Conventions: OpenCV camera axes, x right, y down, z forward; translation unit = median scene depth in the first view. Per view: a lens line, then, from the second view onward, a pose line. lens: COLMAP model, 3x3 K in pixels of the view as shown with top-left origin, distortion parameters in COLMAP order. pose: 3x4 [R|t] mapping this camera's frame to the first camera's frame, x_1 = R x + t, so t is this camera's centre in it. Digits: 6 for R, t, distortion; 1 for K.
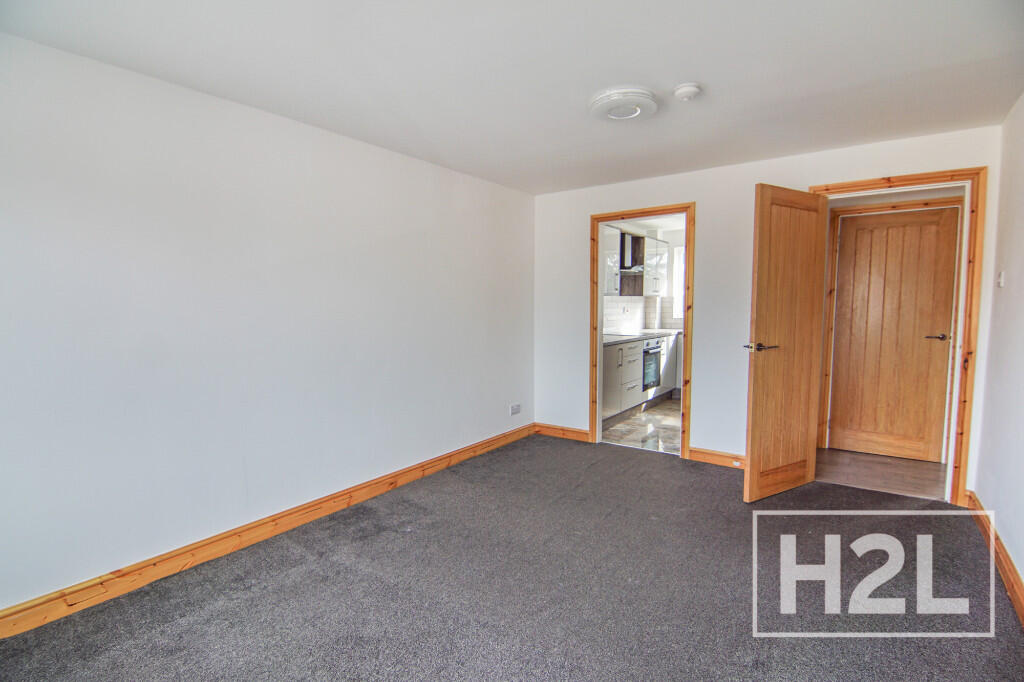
lens RADIAL K [[503.3, 0, 510.2], [0, 503.3, 348.0], [0, 0, 1]] dist [0.000398, -0.012964]
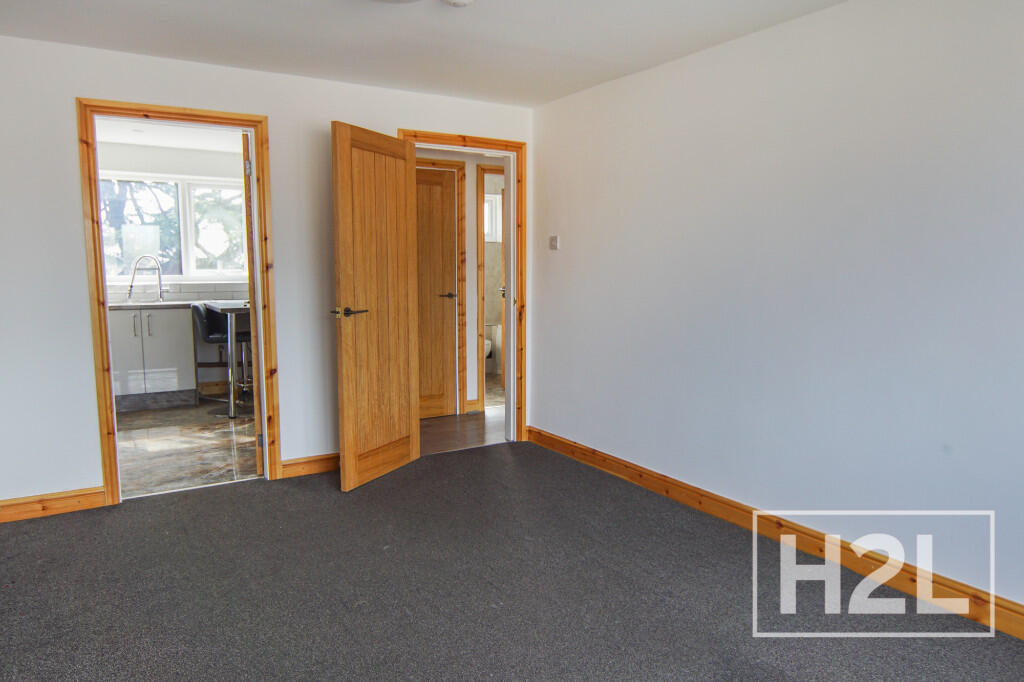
lens RADIAL K [[698.5, 0, 512.1], [0, 698.5, 350.7], [0, 0, 1]] dist [0.043837, 0.000030]
pose [[0.392941, -0.110891, 0.912853, -0.490916], [0.075915, 0.993226, 0.087976, -0.028463], [-0.916425, 0.034730, 0.398698, 0.338958]]
